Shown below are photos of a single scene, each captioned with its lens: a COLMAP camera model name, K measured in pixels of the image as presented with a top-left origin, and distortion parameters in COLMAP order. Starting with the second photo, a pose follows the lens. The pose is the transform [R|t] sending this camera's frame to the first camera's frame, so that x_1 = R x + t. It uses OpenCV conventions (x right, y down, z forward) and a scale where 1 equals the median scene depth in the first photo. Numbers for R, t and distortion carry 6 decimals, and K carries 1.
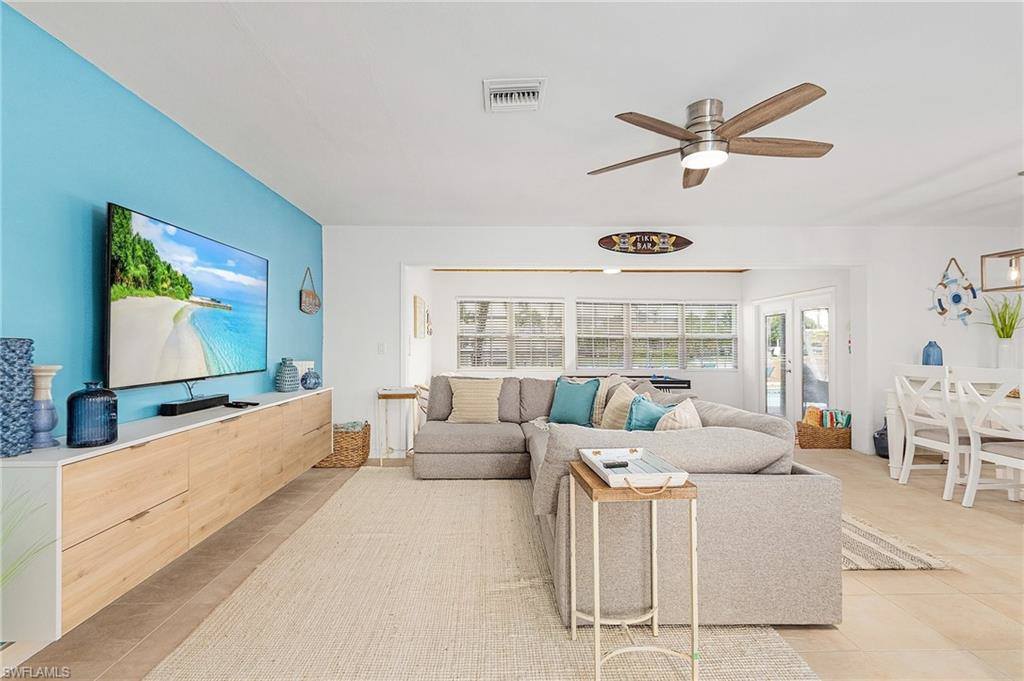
lens RADIAL K [[479.6, 0, 503.8], [0, 479.6, 336.6], [0, 0, 1]] dist [-0.003199, 0.000135]
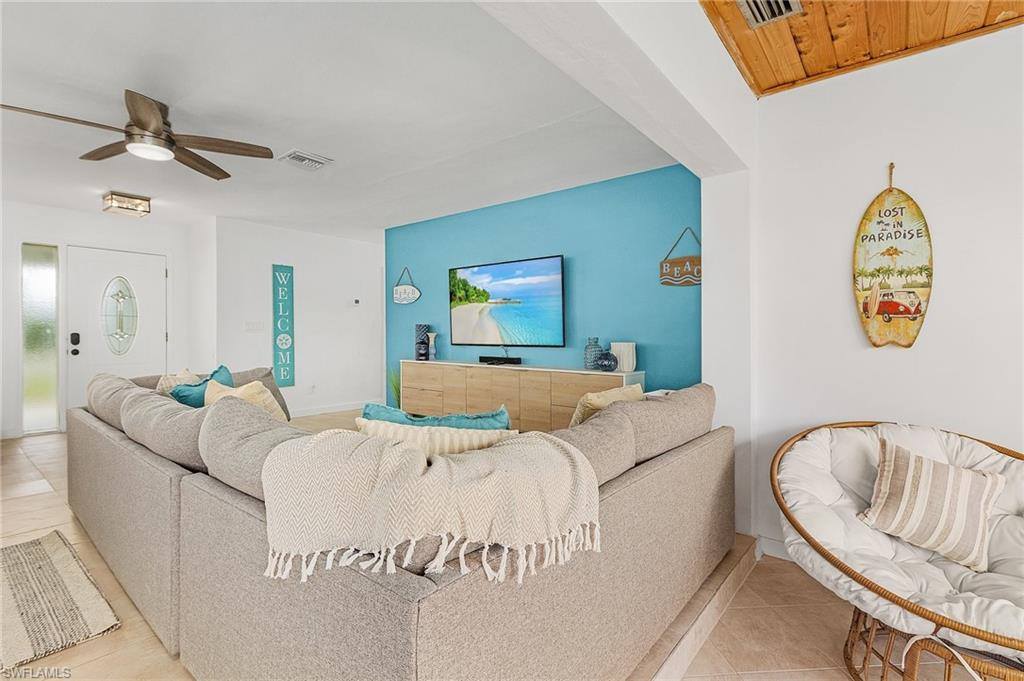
lens RADIAL K [[479.6, 0, 510.3], [0, 479.6, 332.3], [0, 0, 1]] dist [-0.003199, 0.000135]
pose [[-0.653908, -0.005058, -0.756558, 0.700261], [0.008871, 0.999858, -0.014352, 0.068840], [0.756522, -0.016096, -0.653770, 2.310475]]
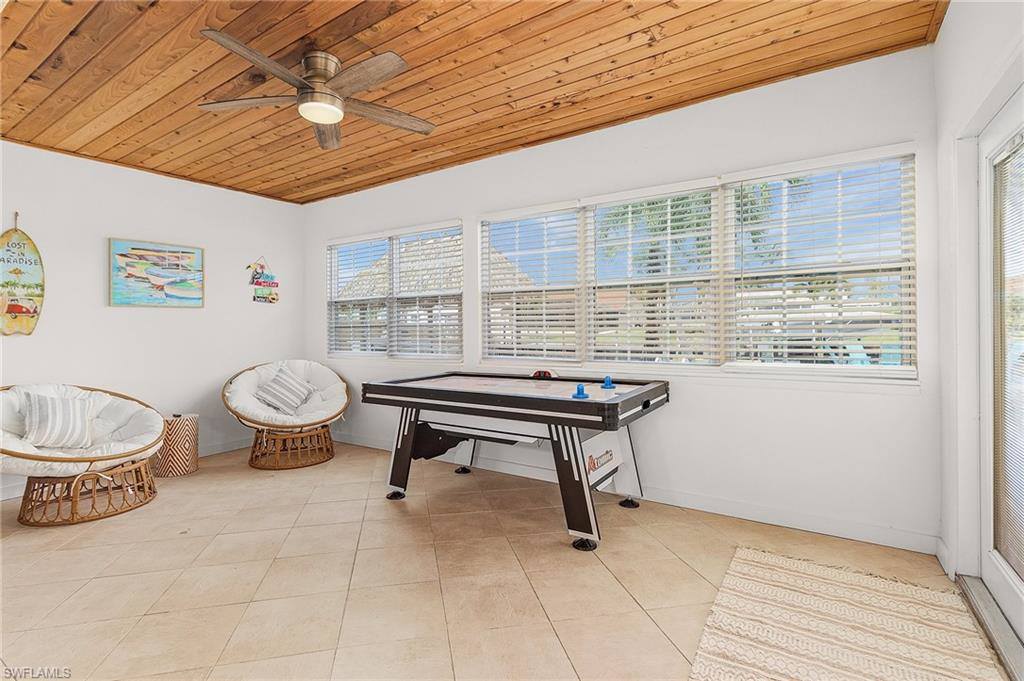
lens RADIAL K [[479.6, 0, 501.1], [0, 479.6, 316.0], [0, 0, 1]] dist [-0.003199, 0.000135]
pose [[0.813036, -0.026186, -0.581624, 1.440394], [0.029130, 0.999566, -0.004283, 0.081537], [0.581484, -0.013461, 0.813447, 1.962529]]
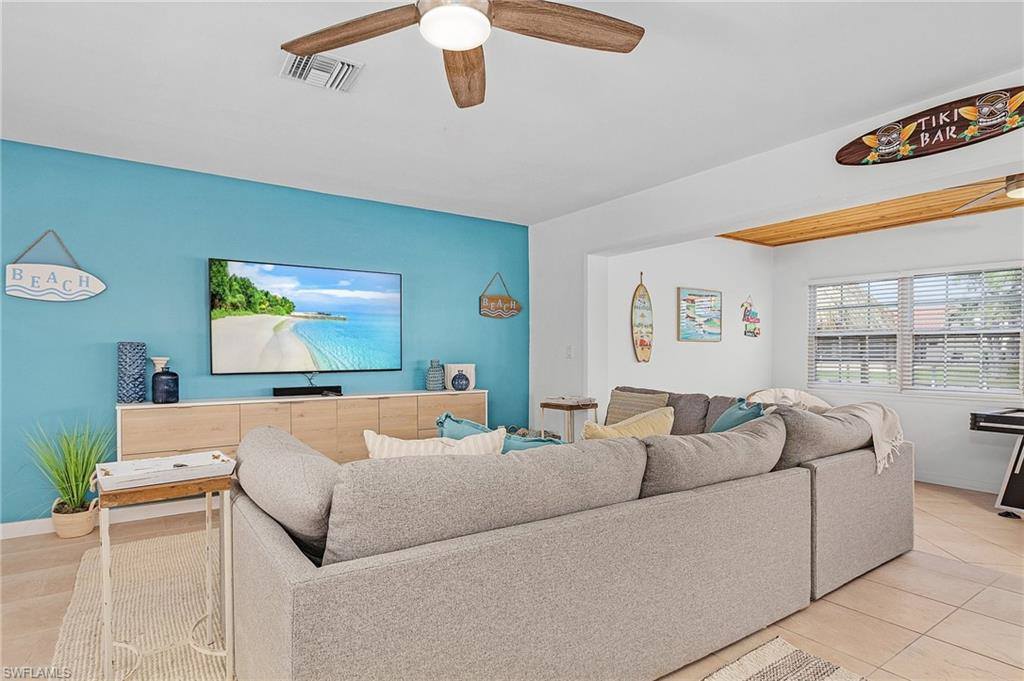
lens RADIAL K [[538.6, 0, 491.0], [0, 538.6, 352.2], [0, 0, 1]] dist [0.004057, -0.000104]
pose [[0.533975, -0.000178, -0.845500, 0.991677], [0.013198, 0.999880, 0.008124, 0.027167], [0.845397, -0.015497, 0.533913, 0.662971]]
